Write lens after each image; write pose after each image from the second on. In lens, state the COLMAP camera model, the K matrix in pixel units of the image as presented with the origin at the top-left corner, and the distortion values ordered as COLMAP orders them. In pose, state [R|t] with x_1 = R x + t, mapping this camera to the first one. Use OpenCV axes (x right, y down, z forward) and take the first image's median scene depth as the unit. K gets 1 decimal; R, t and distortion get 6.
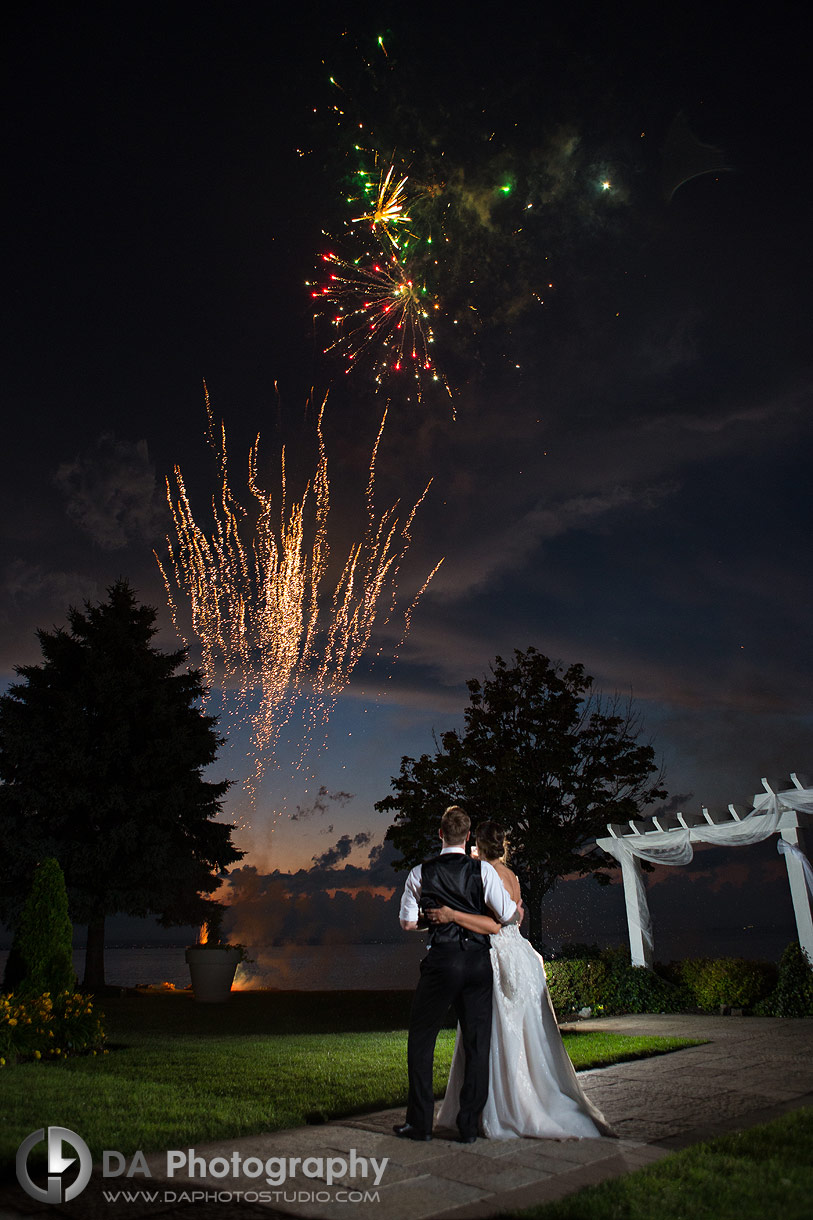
lens RADIAL K [[833.0, 0, 401.6], [0, 833.0, 618.4], [0, 0, 1]] dist [-0.106832, 0.075779]
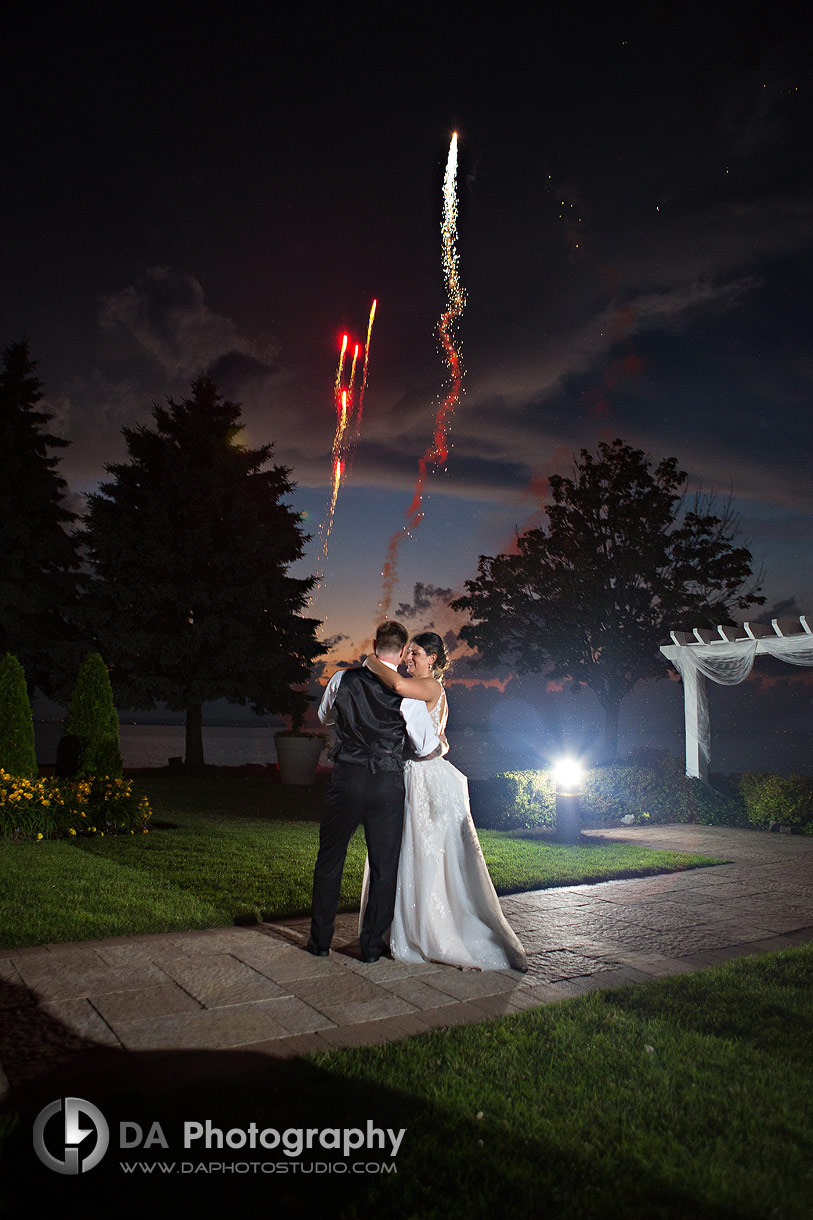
lens RADIAL K [[833.0, 0, 401.6], [0, 833.0, 618.4], [0, 0, 1]] dist [-0.106832, 0.075779]
pose [[0.988029, 0.022803, -0.152572, 0.090702], [0.014761, 0.970504, 0.240635, 0.006032], [0.153559, -0.240006, 0.958549, 0.058062]]
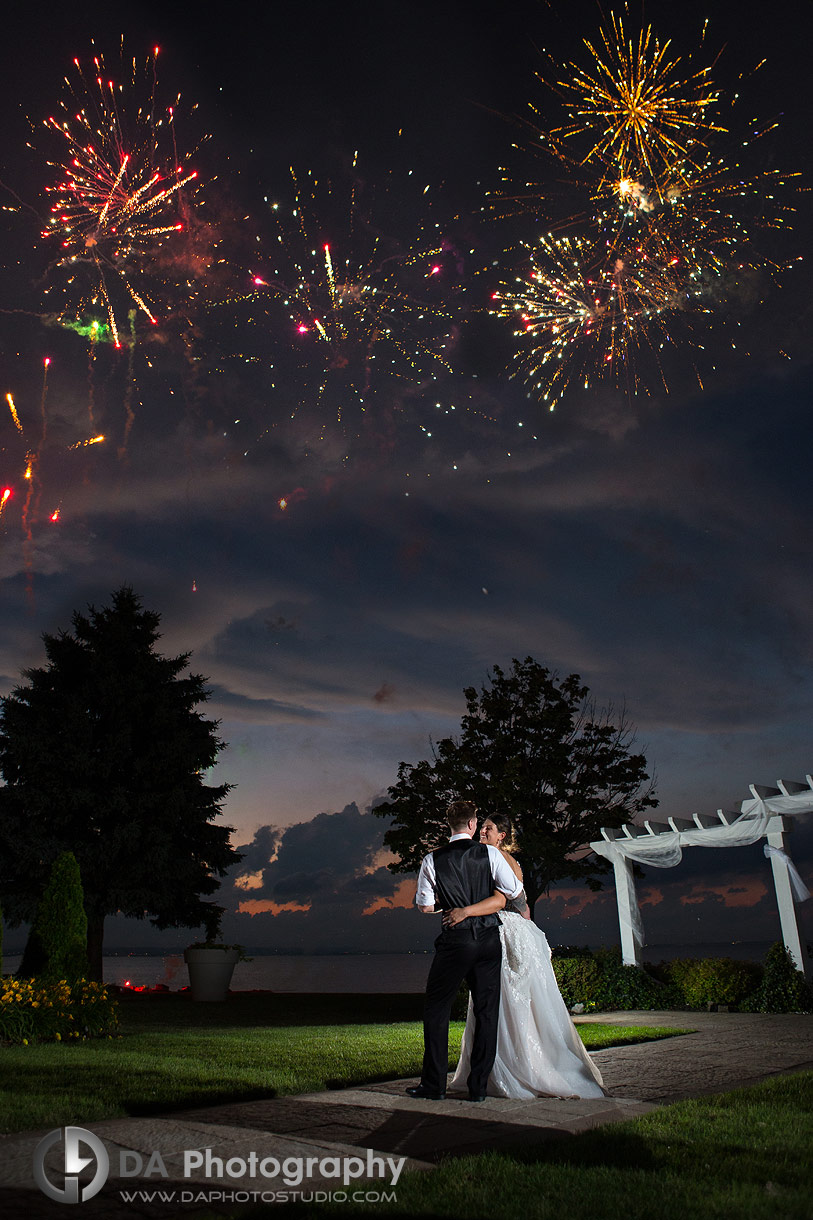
lens RADIAL K [[833.0, 0, 401.6], [0, 833.0, 618.4], [0, 0, 1]] dist [-0.106832, 0.075779]
pose [[0.999847, 0.015148, 0.008765, -0.014308], [-0.015043, 0.999815, -0.011996, 0.002107], [-0.008945, 0.011862, 0.999890, -0.038574]]
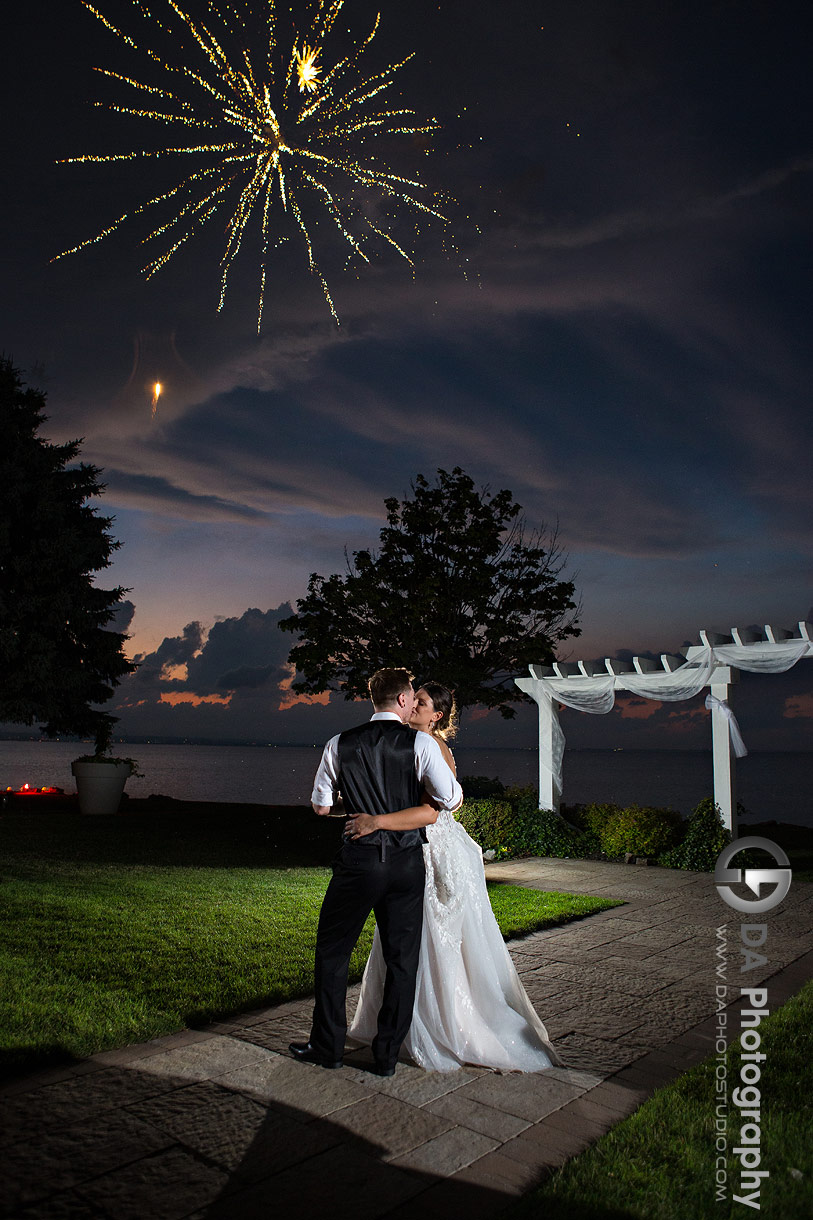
lens RADIAL K [[833.0, 0, 401.6], [0, 833.0, 618.4], [0, 0, 1]] dist [-0.106832, 0.075779]
pose [[0.991181, 0.060743, 0.117777, -0.008761], [-0.084986, 0.973295, 0.213245, 0.009460], [-0.101679, -0.221374, 0.969874, 0.106913]]
